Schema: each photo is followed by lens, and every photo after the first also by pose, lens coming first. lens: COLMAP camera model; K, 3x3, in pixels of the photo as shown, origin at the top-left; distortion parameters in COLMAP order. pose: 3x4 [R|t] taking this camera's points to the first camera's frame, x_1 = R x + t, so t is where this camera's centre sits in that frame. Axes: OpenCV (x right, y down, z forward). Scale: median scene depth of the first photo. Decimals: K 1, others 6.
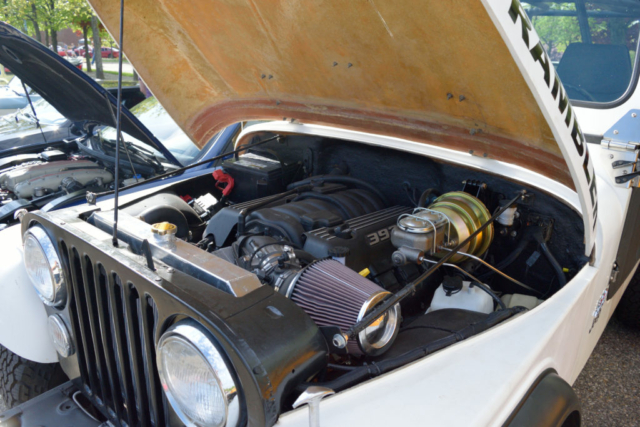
lens RADIAL K [[501.2, 0, 320.6], [0, 501.2, 215.2], [0, 0, 1]] dist [-0.091067, 0.012175]
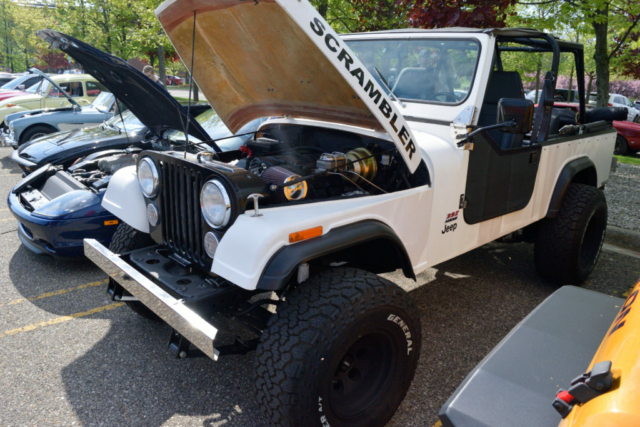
lens RADIAL K [[501.2, 0, 318.3], [0, 501.2, 212.9], [0, 0, 1]] dist [-0.091067, 0.012175]
pose [[0.993914, 0.031577, -0.105540, 0.252035], [-0.037853, 0.997598, -0.058010, 0.244072], [0.103455, 0.061652, 0.992722, -0.681896]]
